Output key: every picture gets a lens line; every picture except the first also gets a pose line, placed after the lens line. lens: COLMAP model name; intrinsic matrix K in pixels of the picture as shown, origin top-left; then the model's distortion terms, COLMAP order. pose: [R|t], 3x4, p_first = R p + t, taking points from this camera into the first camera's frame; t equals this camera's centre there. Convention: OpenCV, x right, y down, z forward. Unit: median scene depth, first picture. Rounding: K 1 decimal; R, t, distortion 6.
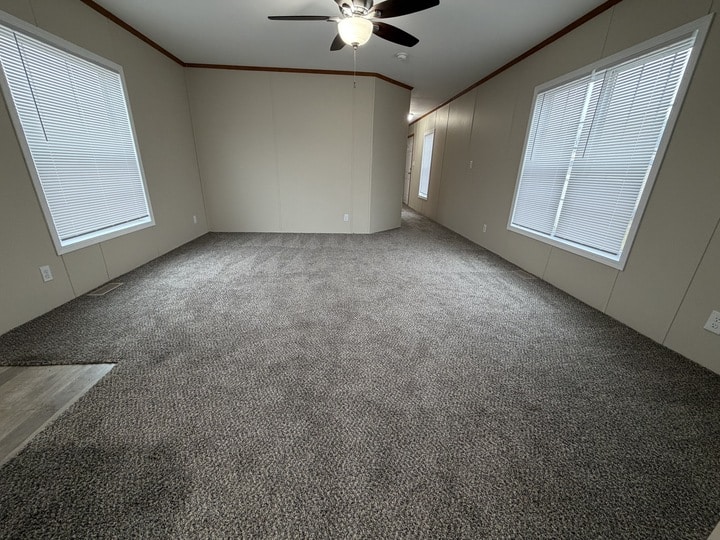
lens RADIAL K [[286.8, 0, 360.0], [0, 286.8, 270.0], [0, 0, 1]] dist [0.002208, -0.000009]
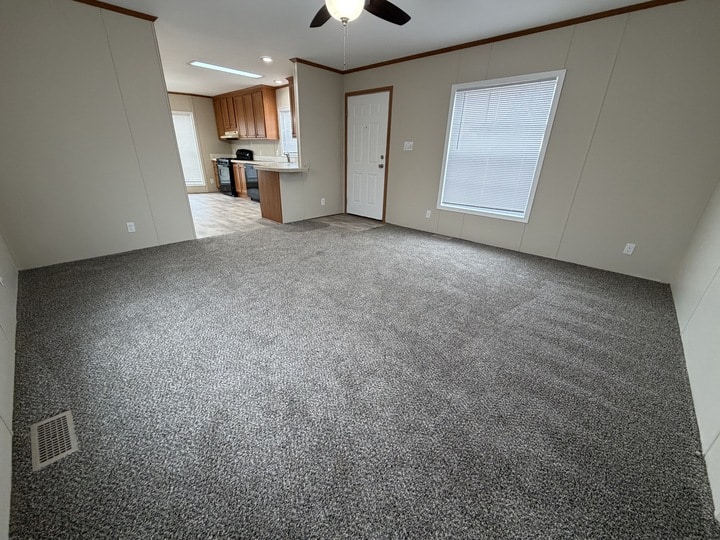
lens RADIAL K [[286.8, 0, 360.0], [0, 286.8, 270.0], [0, 0, 1]] dist [0.002208, -0.000009]
pose [[-0.727885, 0.220968, -0.649120, 0.506827], [-0.267618, 0.780033, 0.565623, -0.510179], [0.631320, 0.585424, -0.508639, 1.413809]]
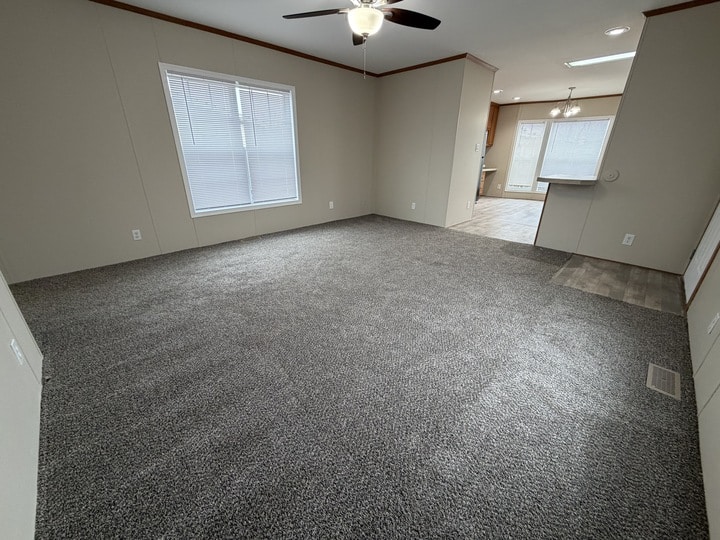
lens RADIAL K [[286.8, 0, 360.0], [0, 286.8, 270.0], [0, 0, 1]] dist [0.002208, -0.000009]
pose [[-0.656436, -0.317427, 0.684347, -0.681125], [0.225943, 0.782791, 0.579817, -0.534621], [-0.719751, 0.535236, -0.442132, 1.378909]]
